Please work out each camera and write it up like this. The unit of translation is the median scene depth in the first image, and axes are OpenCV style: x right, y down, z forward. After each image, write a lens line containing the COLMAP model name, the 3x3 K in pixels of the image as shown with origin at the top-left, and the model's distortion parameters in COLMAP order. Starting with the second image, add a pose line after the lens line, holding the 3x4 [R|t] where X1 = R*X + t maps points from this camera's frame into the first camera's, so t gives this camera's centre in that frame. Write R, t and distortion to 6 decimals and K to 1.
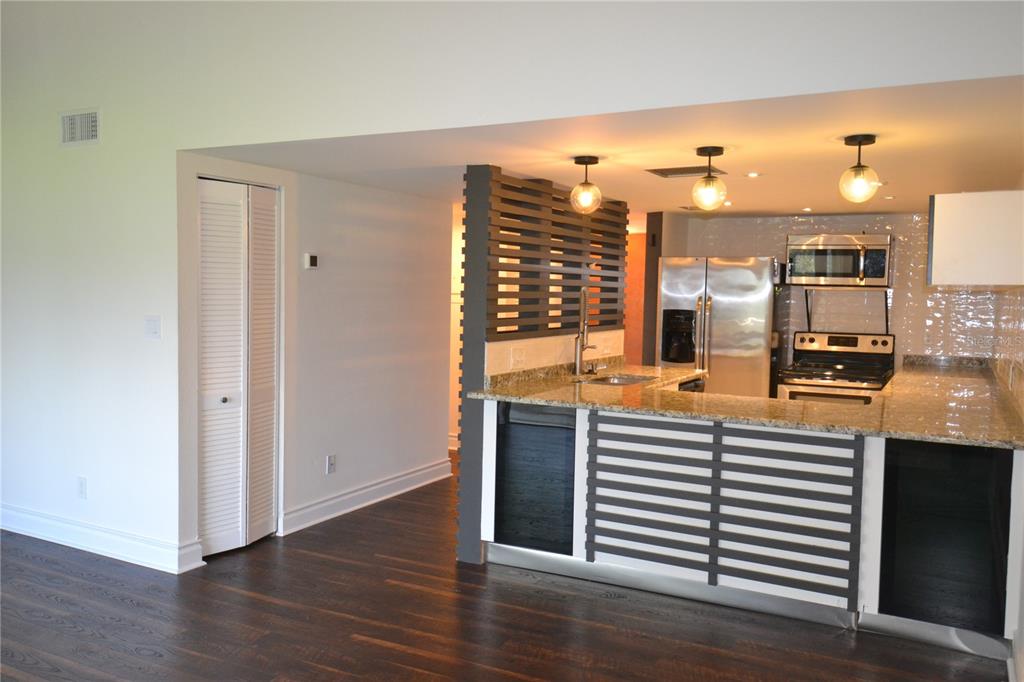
lens RADIAL K [[818.5, 0, 512.3], [0, 818.5, 338.4], [0, 0, 1]] dist [0.058417, 0.000186]
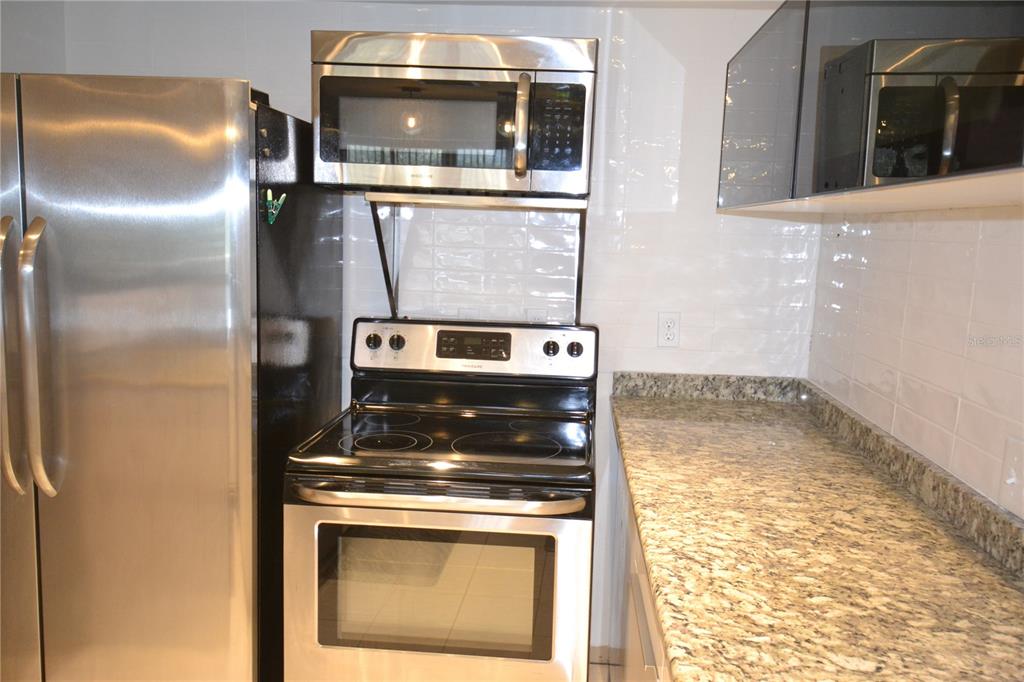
lens RADIAL K [[834.8, 0, 512.0], [0, 834.8, 341.0], [0, 0, 1]] dist [0.059831, -0.008827]
pose [[0.913637, -0.043483, 0.404198, 0.264950], [0.007687, 0.995933, 0.089765, -0.032208], [-0.406458, -0.078906, 0.910256, 0.654668]]
